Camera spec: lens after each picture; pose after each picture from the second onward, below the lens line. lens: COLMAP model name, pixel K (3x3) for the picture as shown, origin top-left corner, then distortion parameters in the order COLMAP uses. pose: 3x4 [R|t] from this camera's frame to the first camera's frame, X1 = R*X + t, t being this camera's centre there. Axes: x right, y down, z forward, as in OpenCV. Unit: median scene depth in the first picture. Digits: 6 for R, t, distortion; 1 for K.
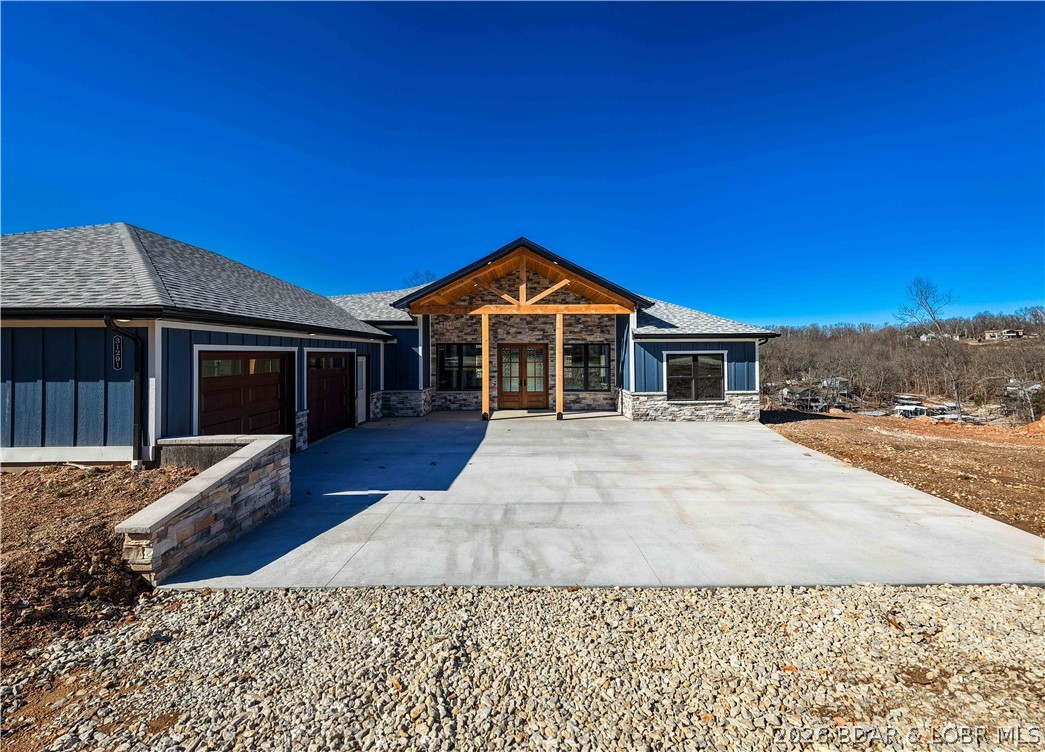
lens RADIAL K [[442.9, 0, 525.9], [0, 442.9, 347.5], [0, 0, 1]] dist [-0.000194, 0.000016]
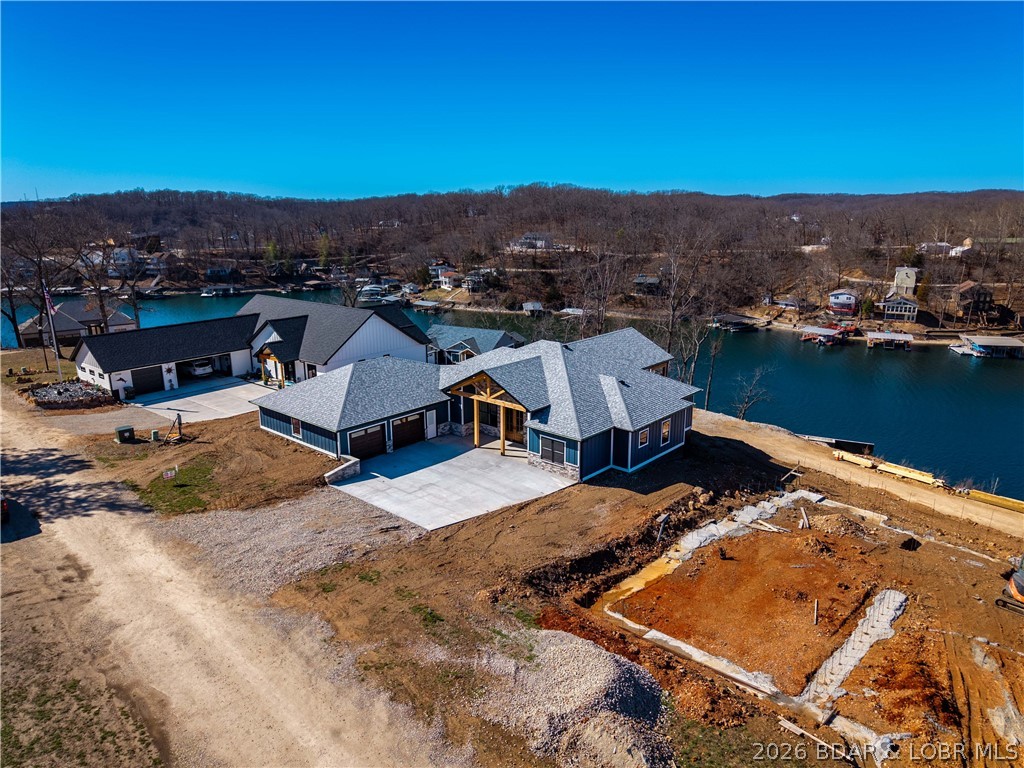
lens RADIAL K [[683.8, 0, 512.0], [0, 683.8, 384.0], [0, 0, 1]] dist [0.031513, -0.028253]
pose [[0.746324, 0.166312, -0.644469, 2.087172], [0.016190, 0.963456, 0.267378, -0.996876], [0.665386, -0.209985, 0.716358, -1.163609]]
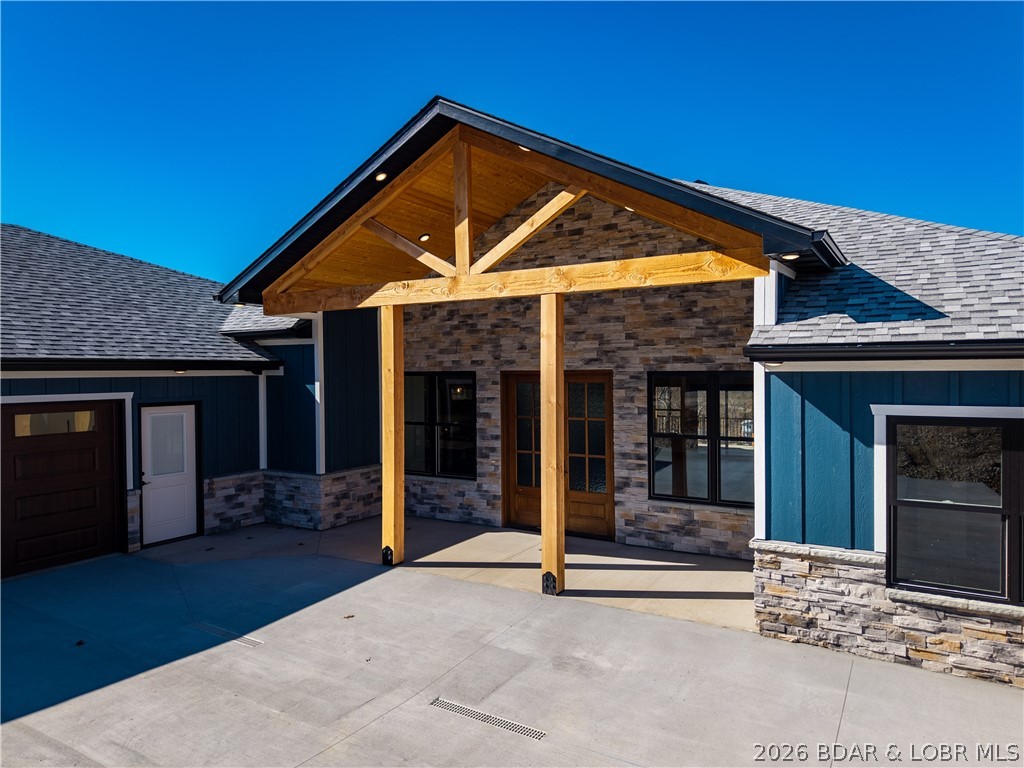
lens RADIAL K [[693.8, 0, 514.3], [0, 693.8, 388.2], [0, 0, 1]] dist [-0.000263, -0.001444]
pose [[0.858334, 0.008389, -0.513023, 0.335787], [0.014706, 0.999053, 0.040942, -0.024141], [0.512881, -0.042686, 0.857398, 0.508942]]
